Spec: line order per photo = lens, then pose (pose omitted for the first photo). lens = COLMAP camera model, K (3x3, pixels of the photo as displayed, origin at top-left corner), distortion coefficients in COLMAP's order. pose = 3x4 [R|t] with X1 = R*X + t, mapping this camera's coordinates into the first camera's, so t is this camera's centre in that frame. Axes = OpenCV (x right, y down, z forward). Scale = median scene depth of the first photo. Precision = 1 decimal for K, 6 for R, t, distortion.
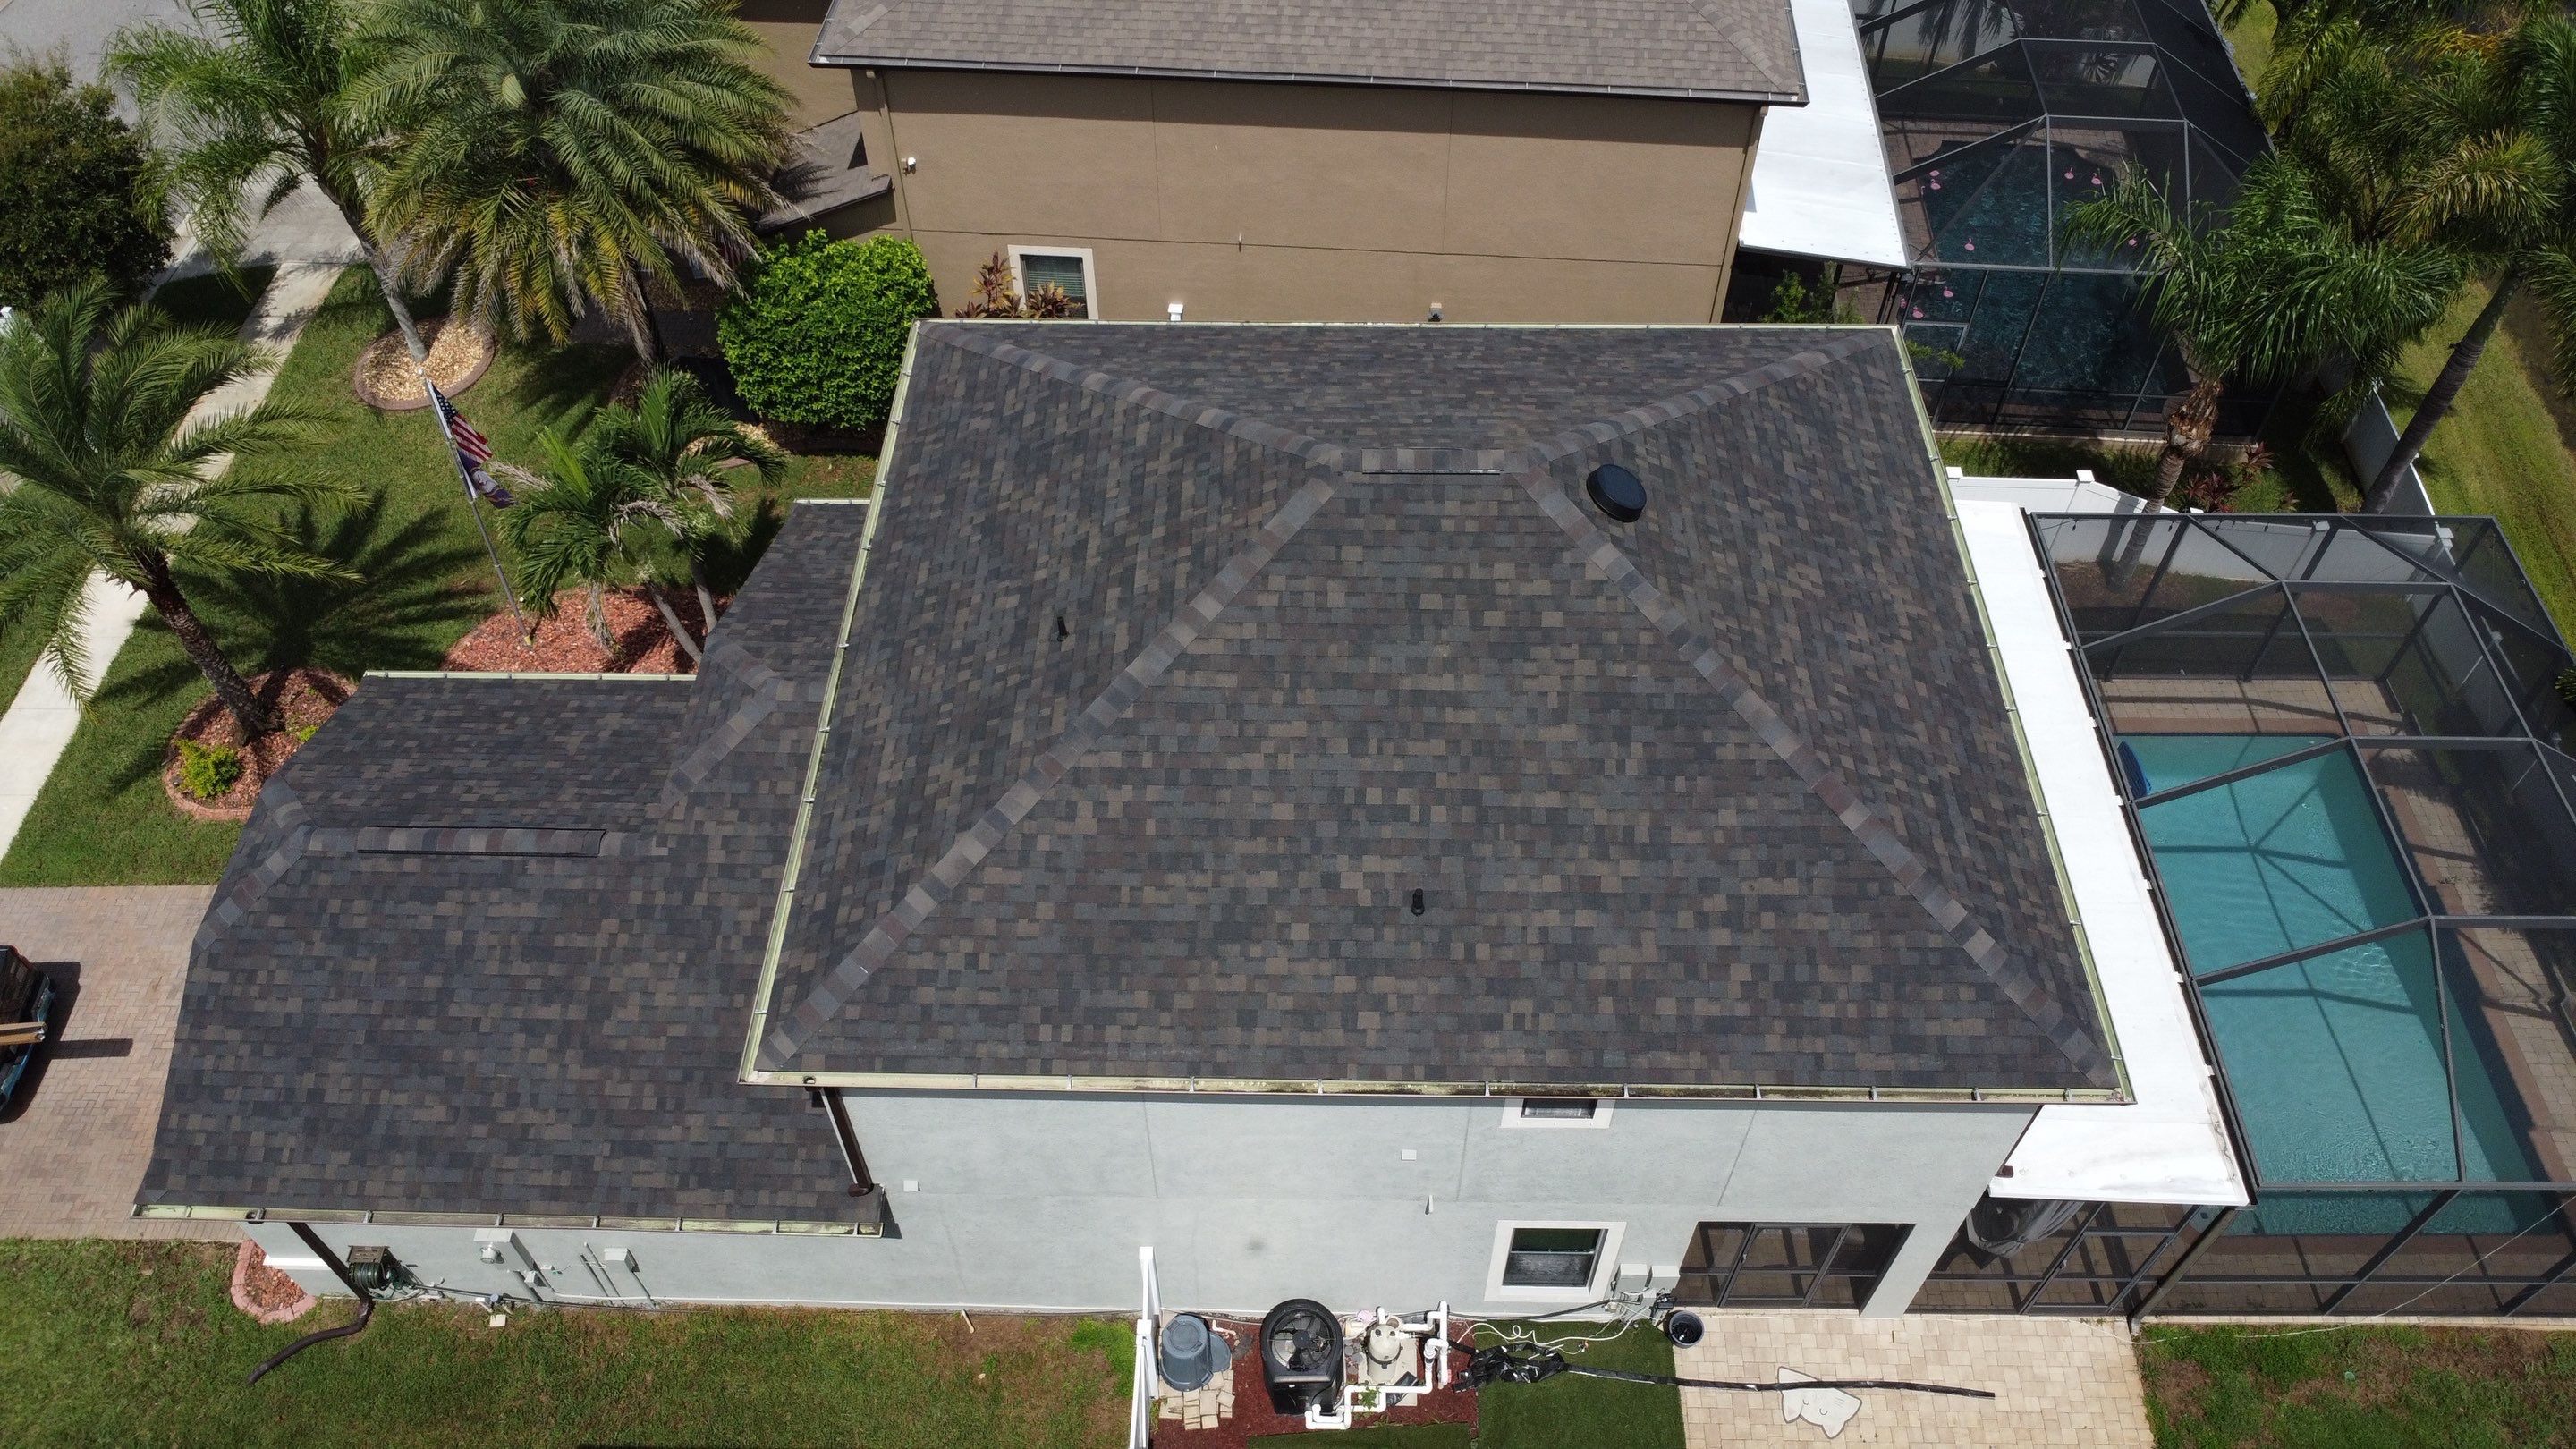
lens RADIAL K [[1872.4, 0, 1282.3], [0, 1872.4, 720.9], [0, 0, 1]] dist [-0.029644, -0.008173]
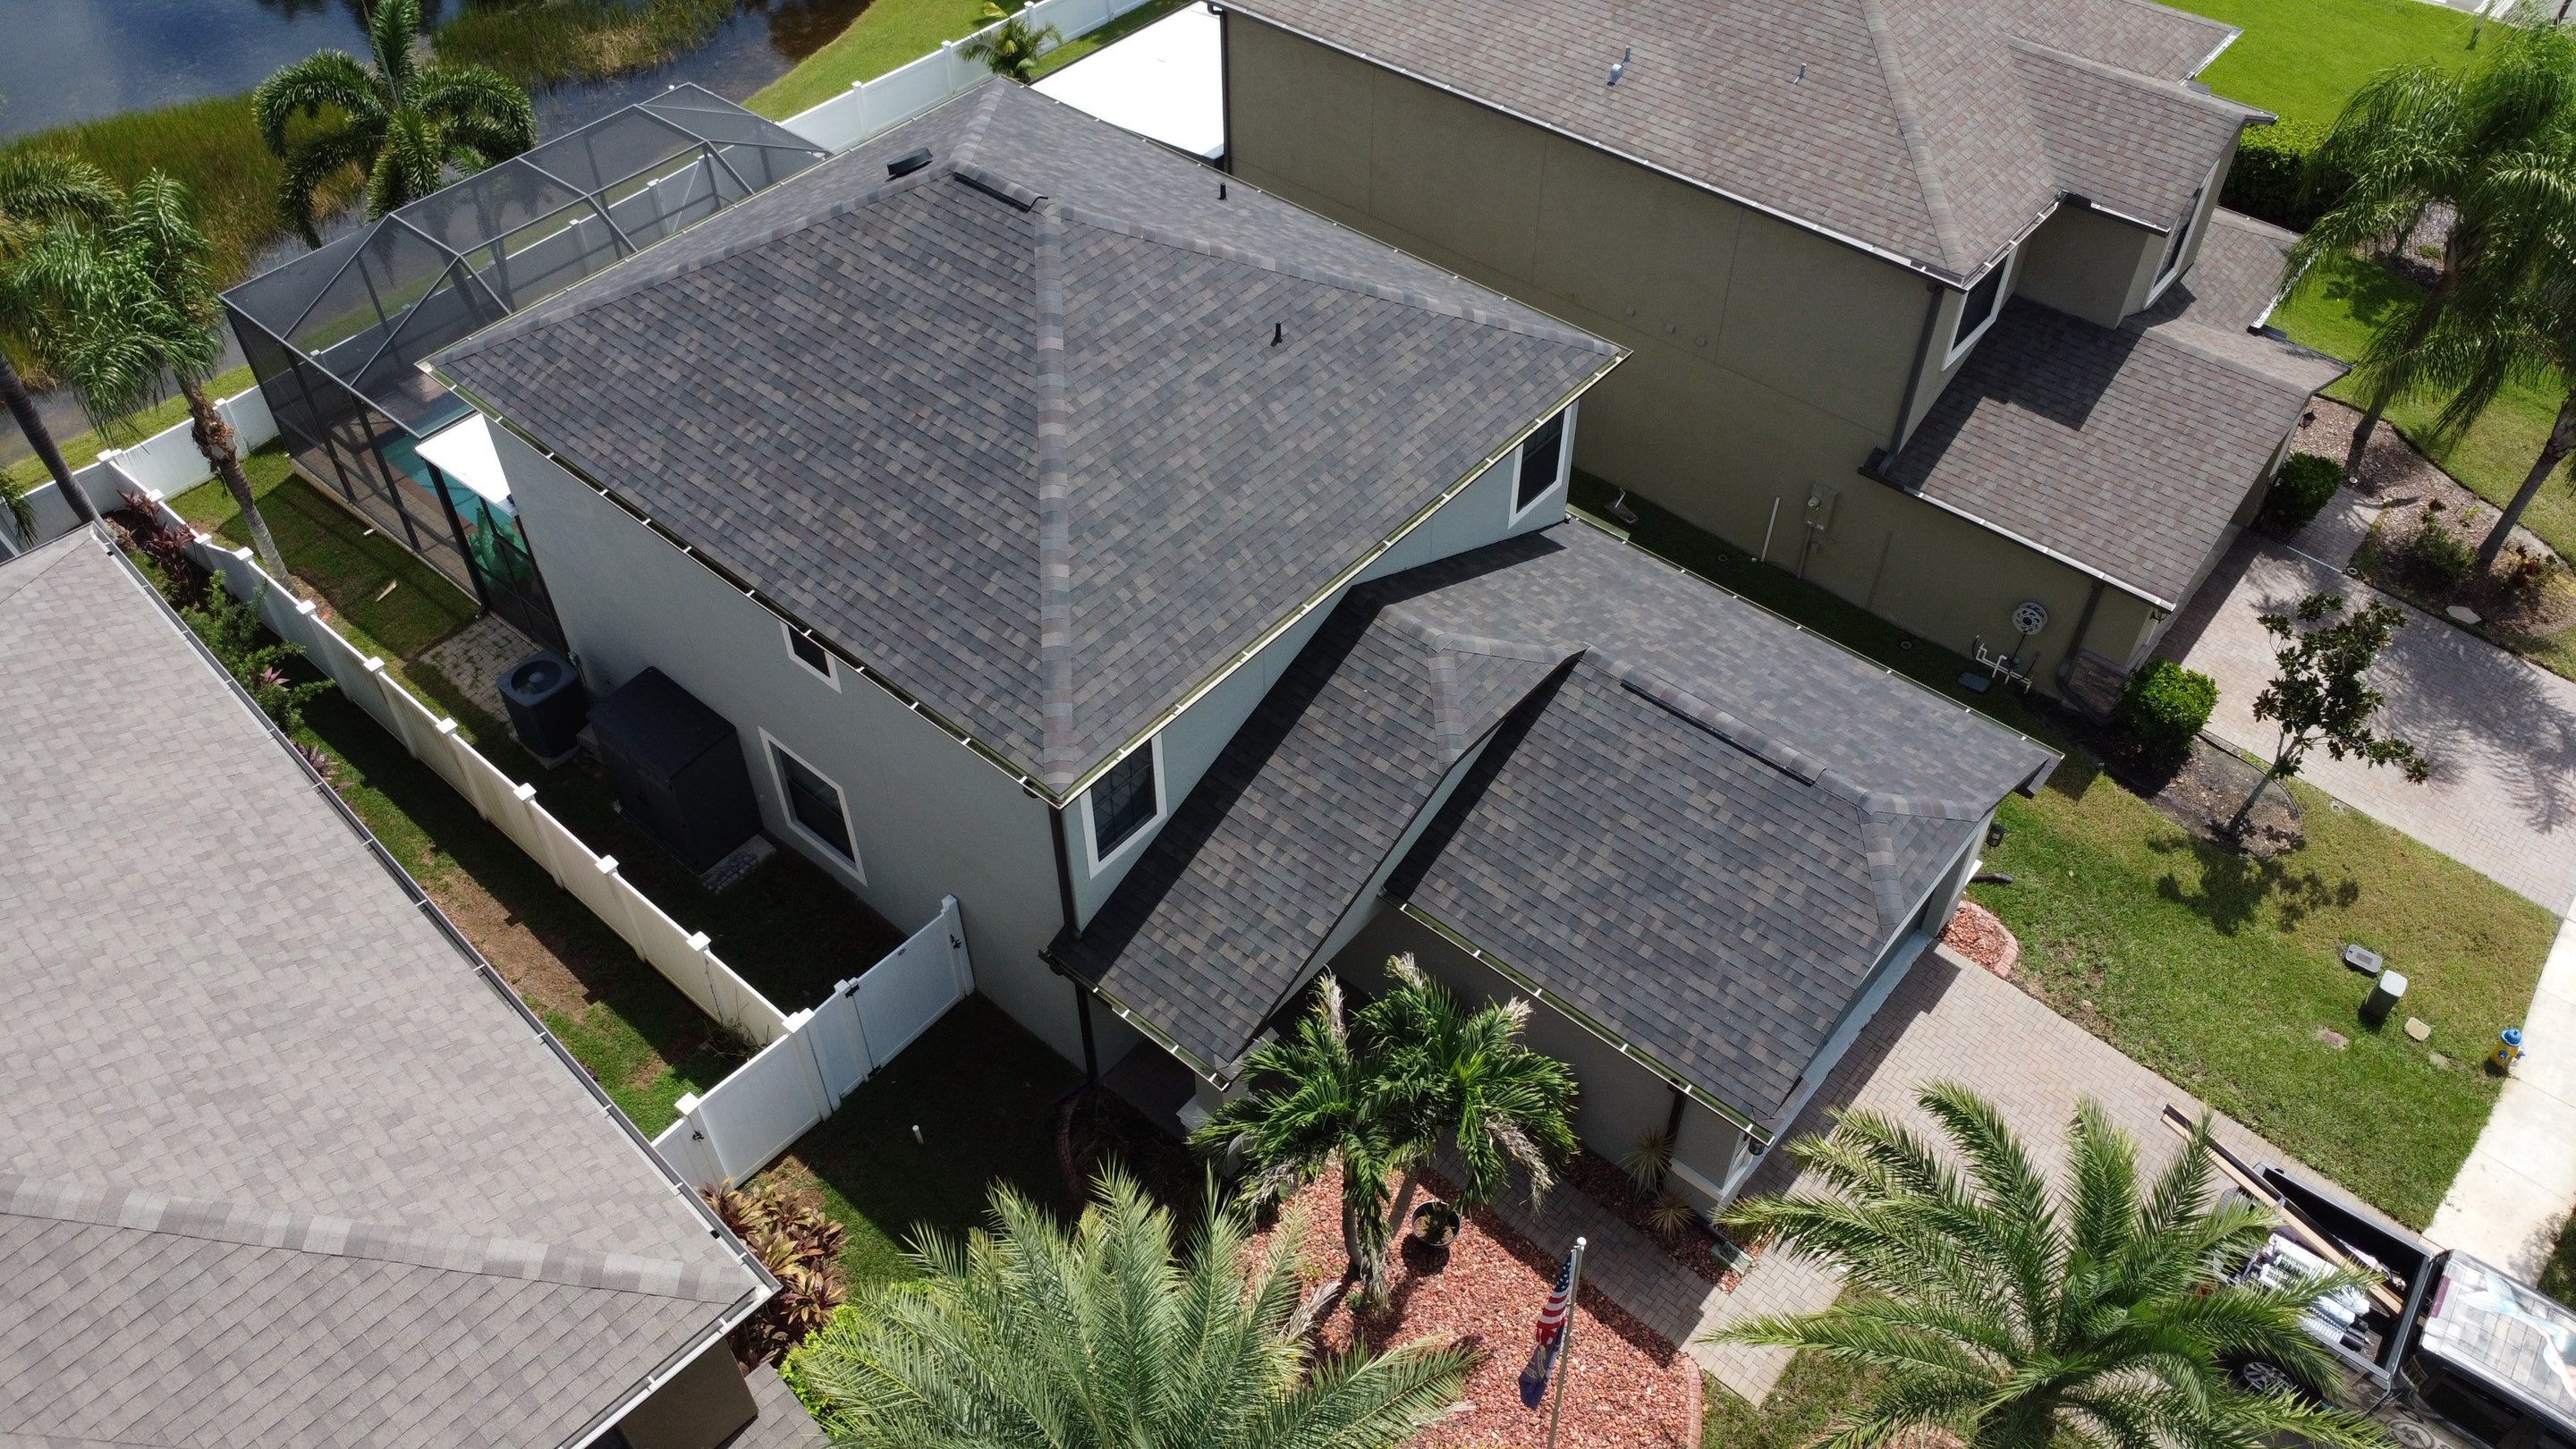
lens RADIAL K [[1872.4, 0, 1279.4], [0, 1872.4, 716.9], [0, 0, 1]] dist [-0.029644, -0.008173]
pose [[-0.771119, -0.447447, 0.452954, -0.761766], [0.492416, 0.031863, 0.869776, -1.075708], [-0.403611, 0.893742, 0.195761, 0.927570]]
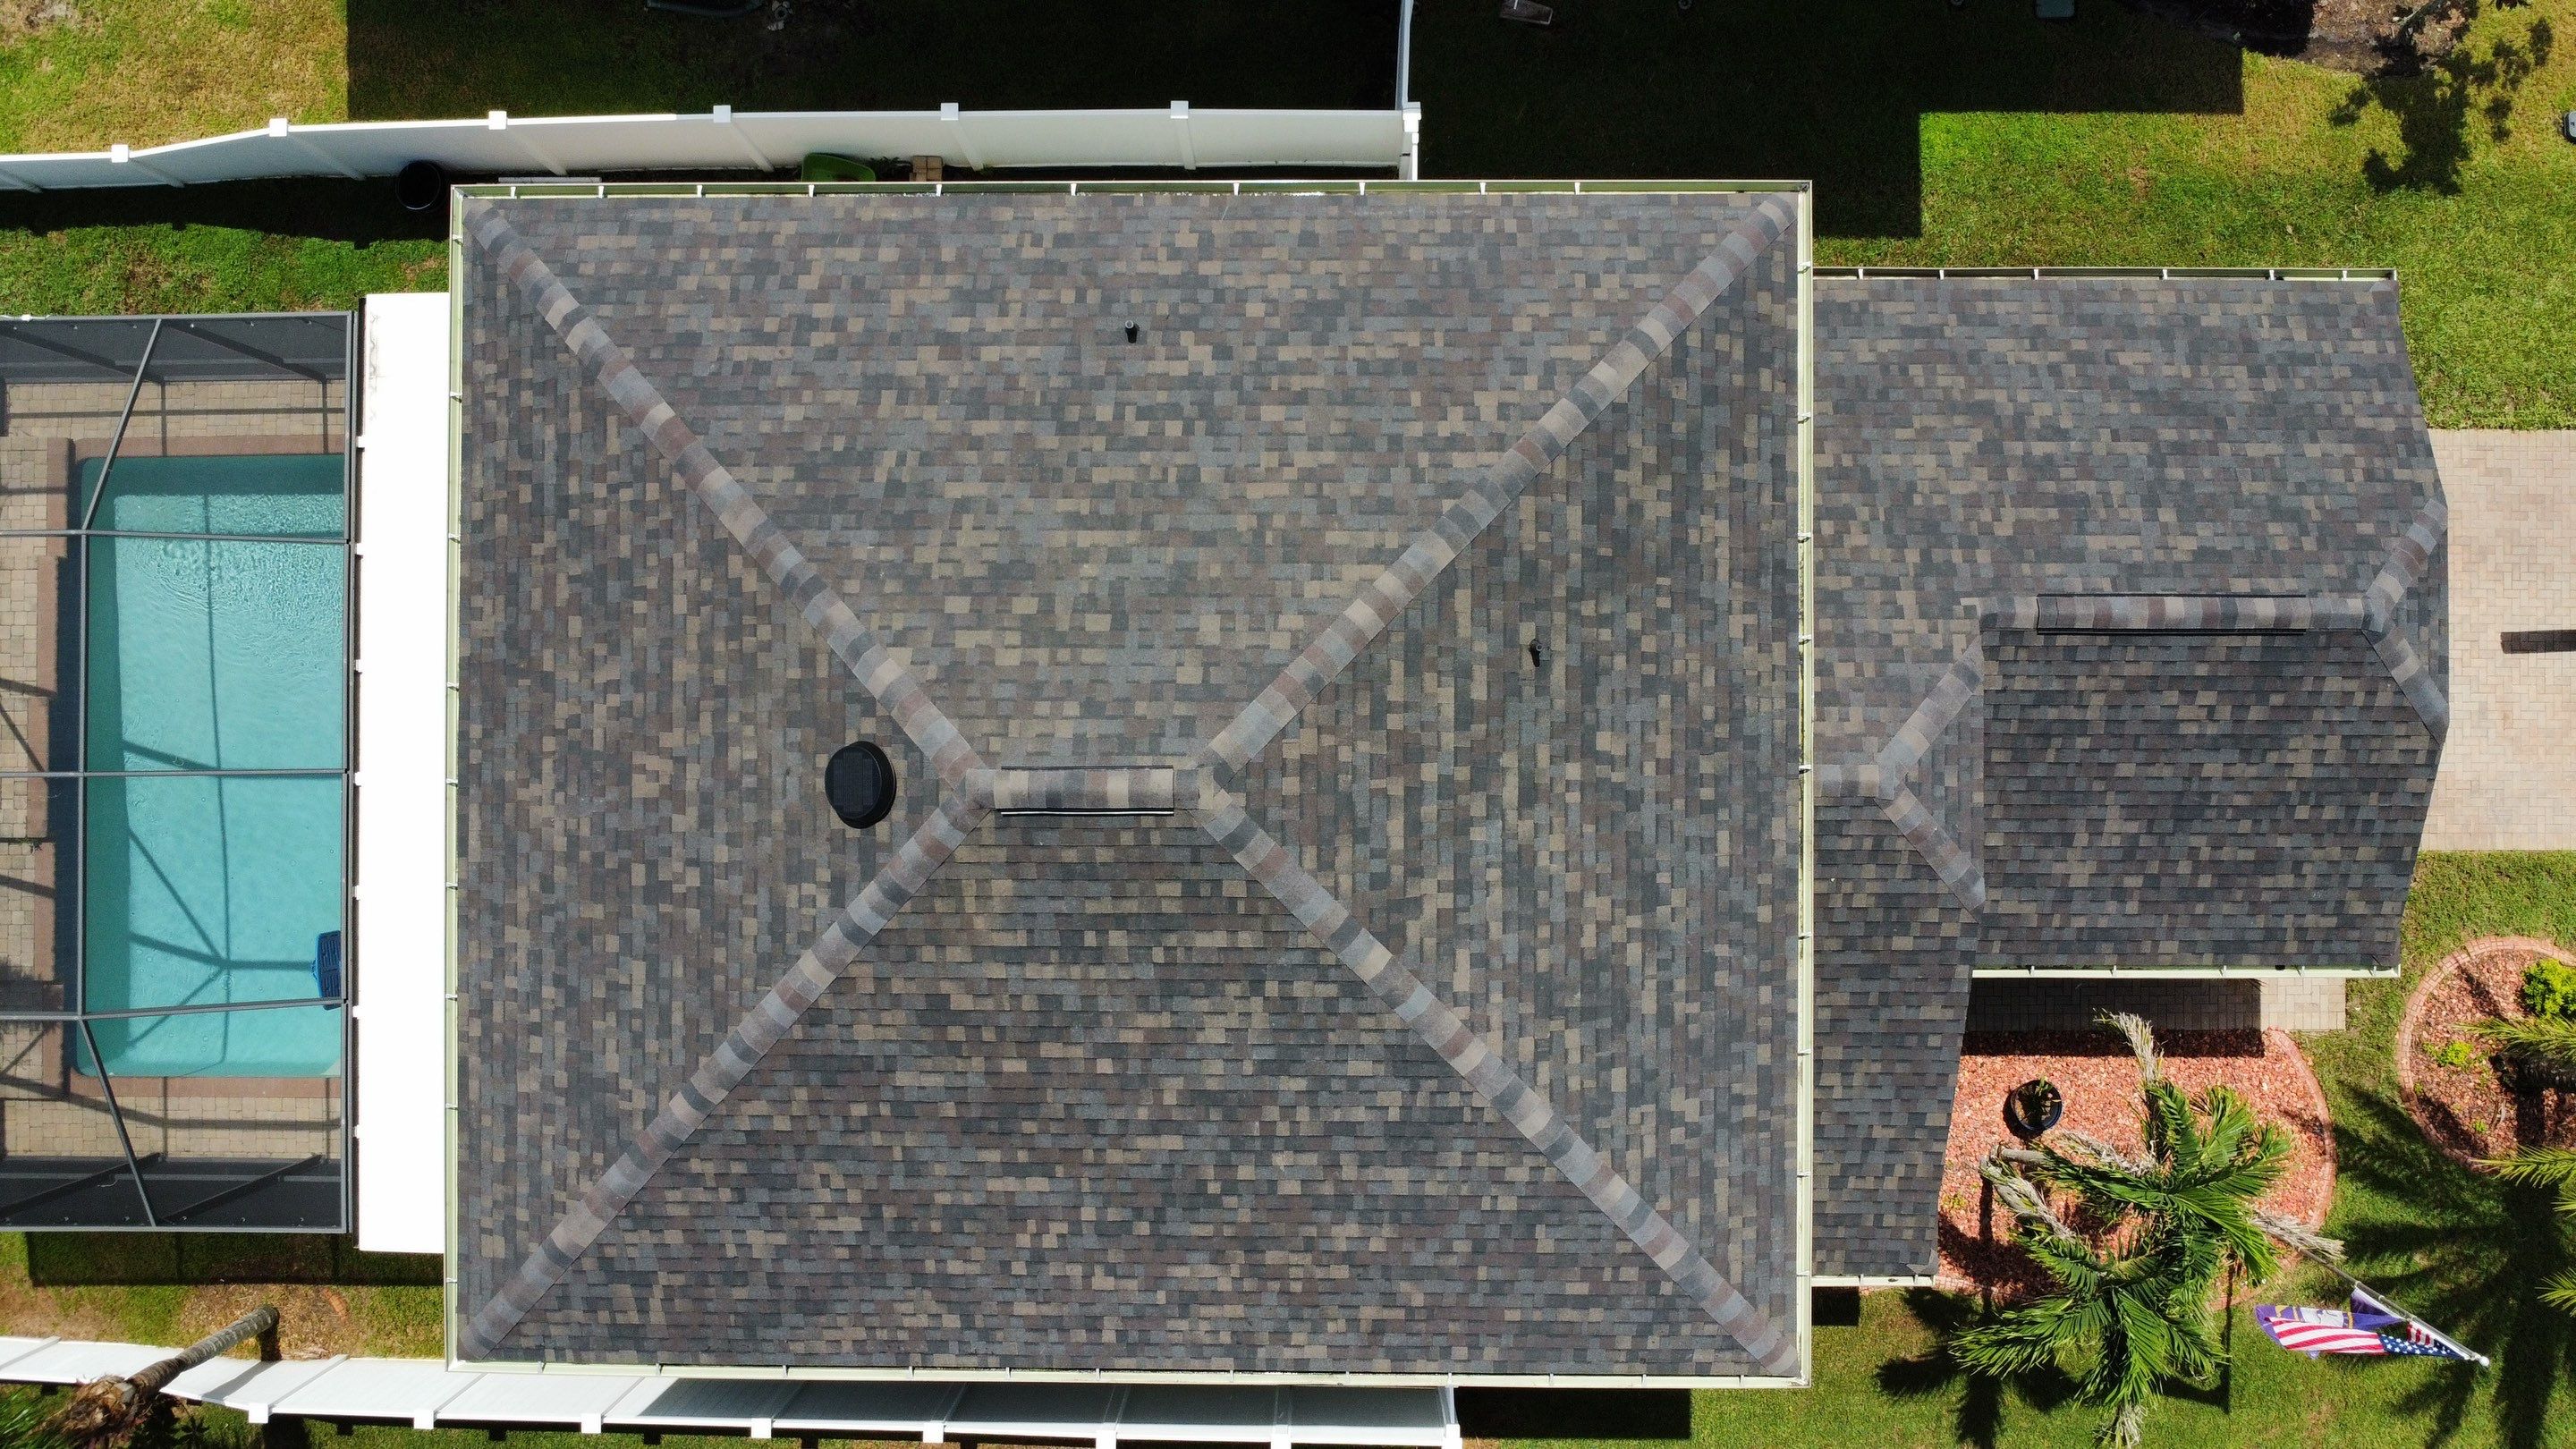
lens RADIAL K [[1872.4, 0, 1279.3], [0, 1872.4, 719.1], [0, 0, 1]] dist [-0.029644, -0.008173]
pose [[-0.999570, 0.015473, 0.024919, -0.020781], [0.004441, -0.759910, 0.650014, -0.587520], [0.028994, 0.649845, 0.759514, 0.353364]]
